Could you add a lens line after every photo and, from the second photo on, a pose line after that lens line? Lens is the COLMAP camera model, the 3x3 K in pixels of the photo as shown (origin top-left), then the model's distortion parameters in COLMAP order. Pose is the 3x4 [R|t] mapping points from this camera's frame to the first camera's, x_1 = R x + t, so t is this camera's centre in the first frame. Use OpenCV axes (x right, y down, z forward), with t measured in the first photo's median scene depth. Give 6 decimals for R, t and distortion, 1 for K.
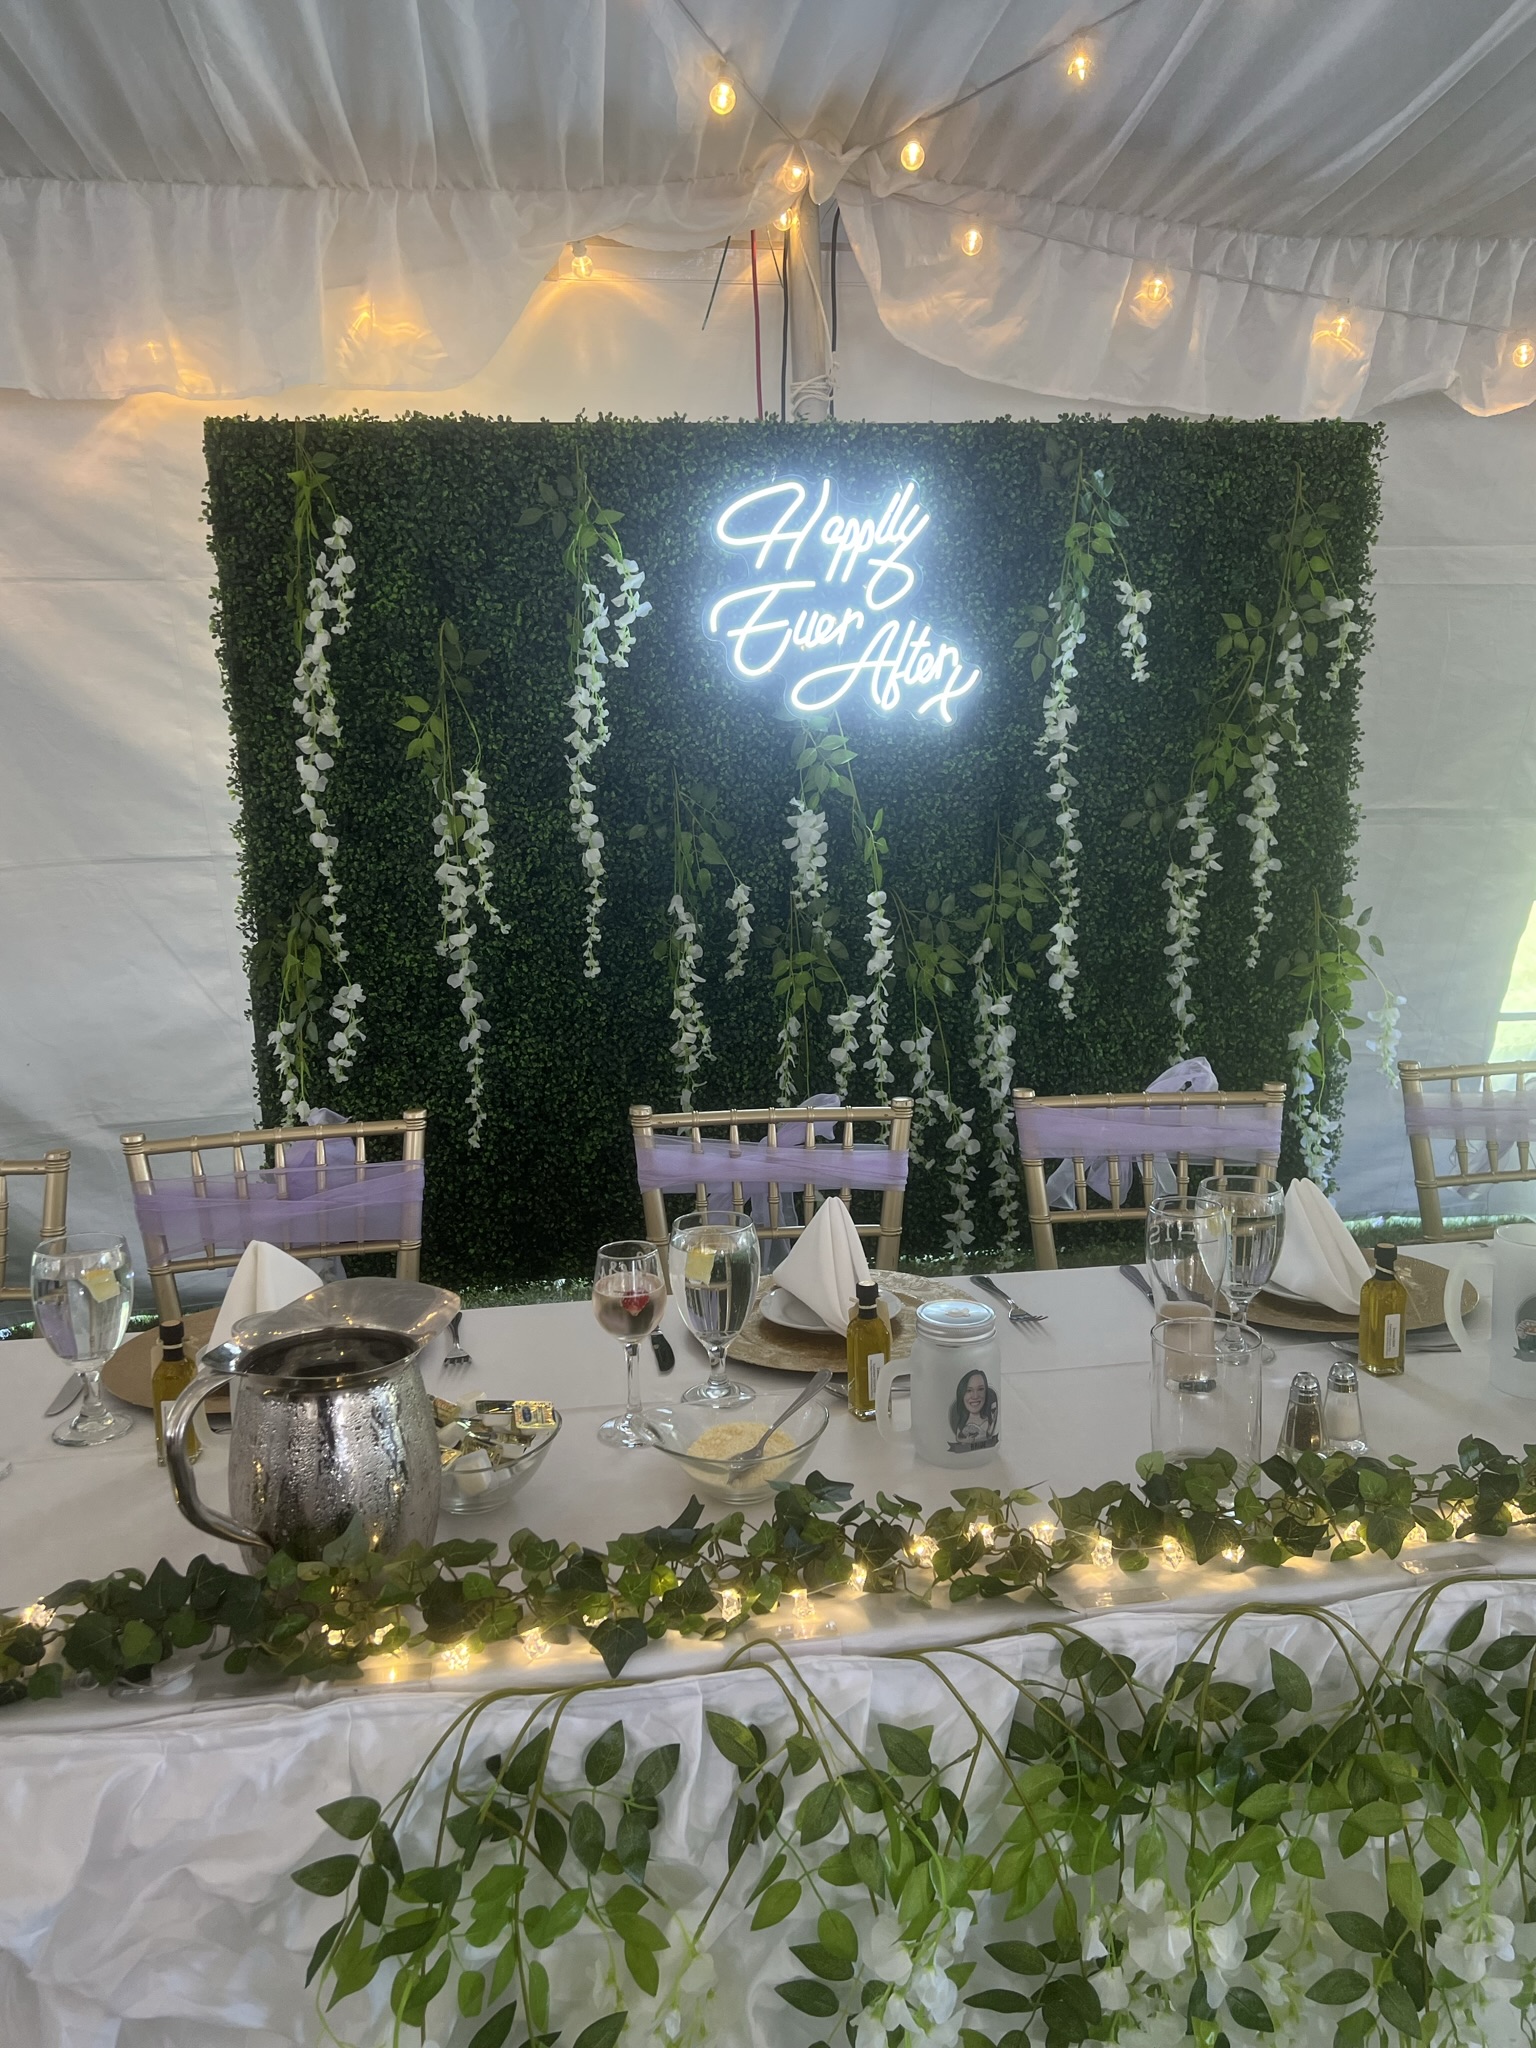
lens RADIAL K [[1568.2, 0, 768.0], [0, 1568.2, 1024.0], [0, 0, 1]] dist [0.088237, -0.145705]
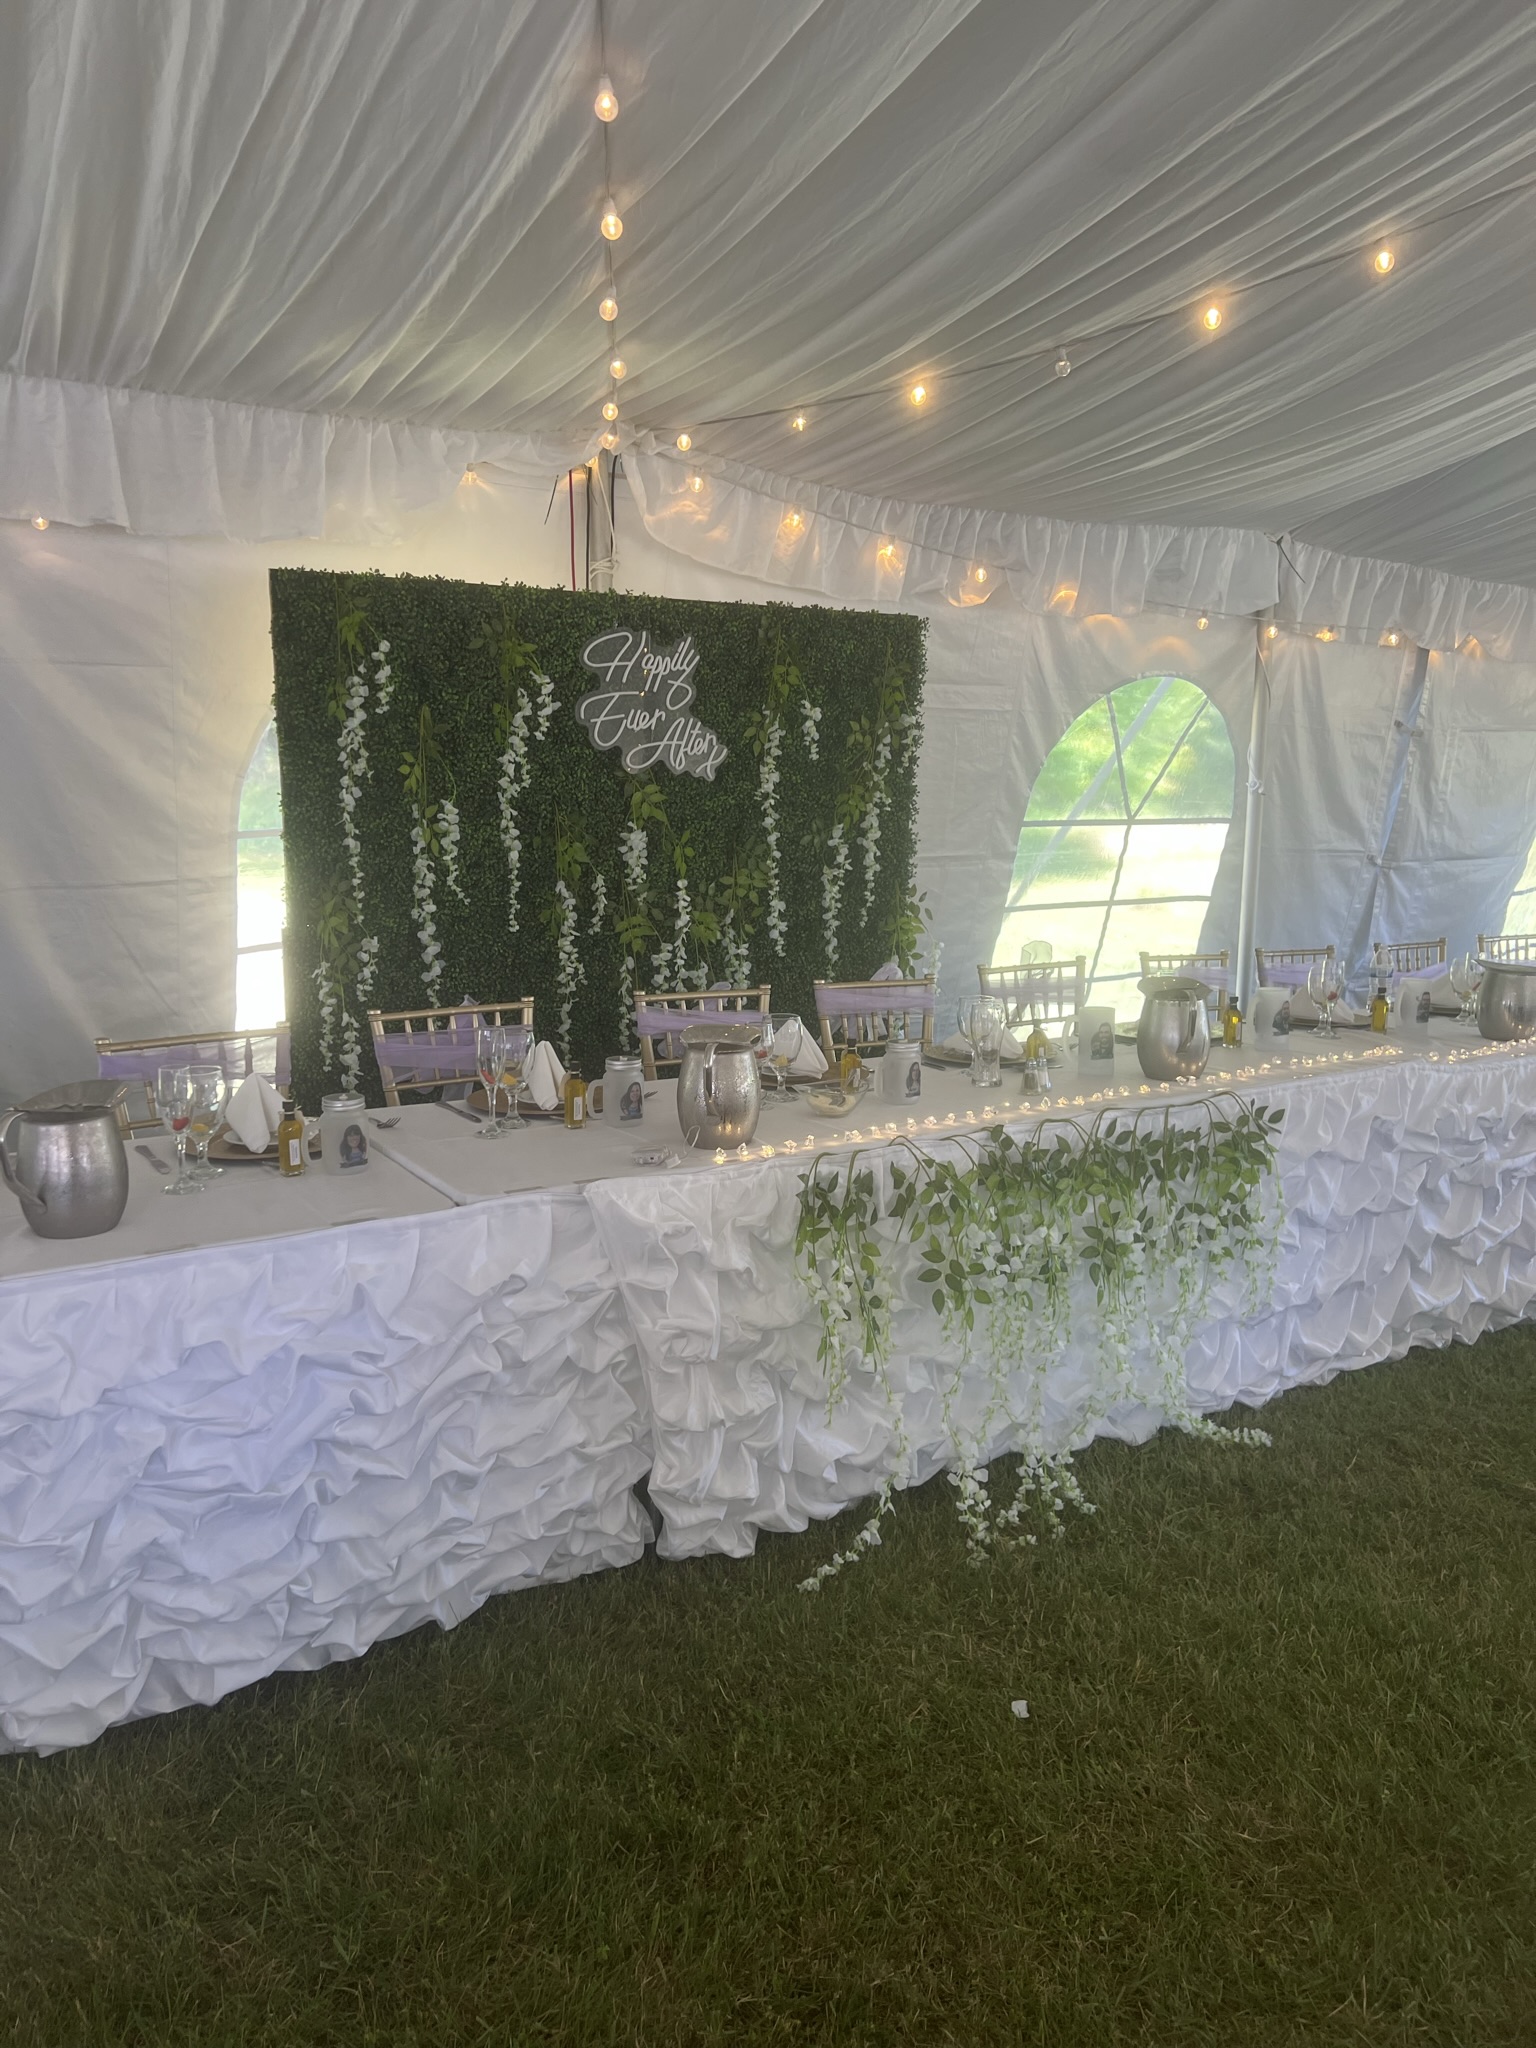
lens RADIAL K [[1529.6, 0, 768.0], [0, 1529.6, 1024.0], [0, 0, 1]] dist [0.107349, -0.128537]
pose [[0.917143, -0.031350, 0.397322, -0.487832], [0.034432, 0.999407, -0.000622, 0.071484], [-0.397067, 0.014251, 0.917679, -0.515769]]
